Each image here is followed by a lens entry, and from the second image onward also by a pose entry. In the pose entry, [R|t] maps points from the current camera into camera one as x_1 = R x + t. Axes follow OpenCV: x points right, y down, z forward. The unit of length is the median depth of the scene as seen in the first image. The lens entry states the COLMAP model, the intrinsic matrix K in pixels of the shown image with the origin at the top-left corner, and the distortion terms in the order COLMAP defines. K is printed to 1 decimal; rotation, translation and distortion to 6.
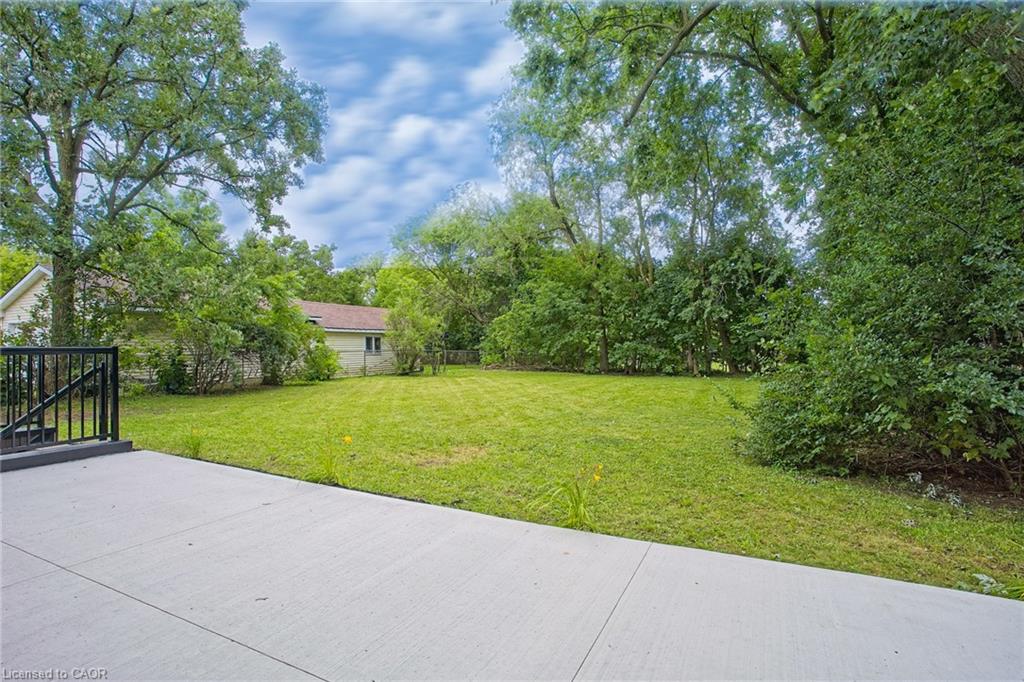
lens RADIAL K [[484.4, 0, 512.0], [0, 484.4, 341.0], [0, 0, 1]] dist [-0.049025, 0.000272]
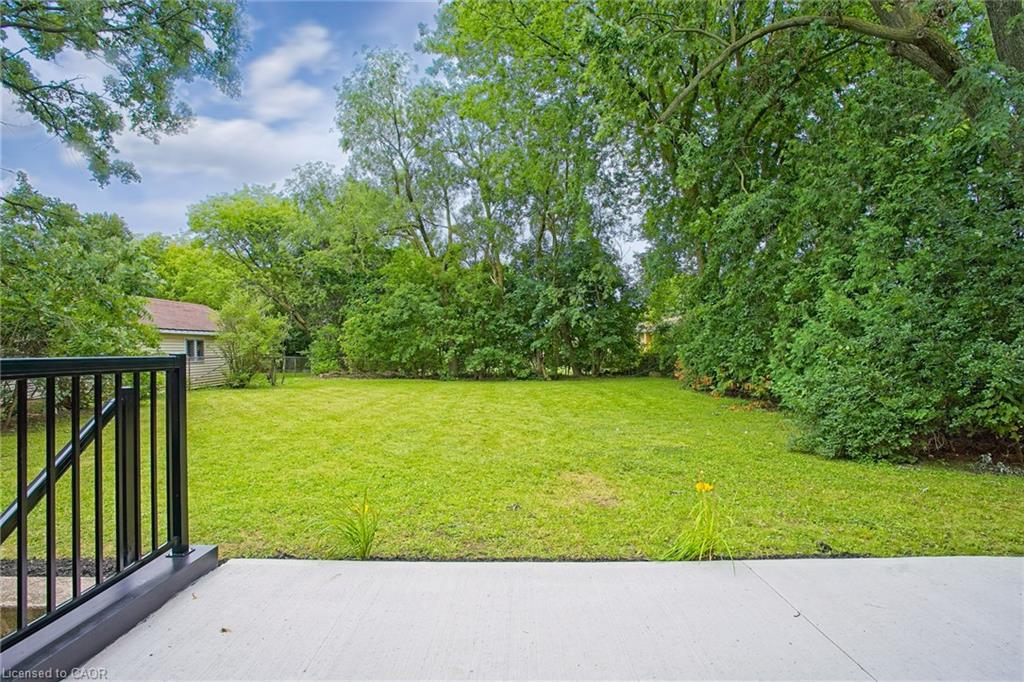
lens RADIAL K [[484.4, 0, 512.0], [0, 484.4, 341.0], [0, 0, 1]] dist [-0.049025, 0.000272]
pose [[0.903829, 0.008542, 0.427808, -0.136323], [-0.003787, 0.999921, -0.011964, 0.000739], [-0.427876, 0.009193, 0.903791, 0.078294]]
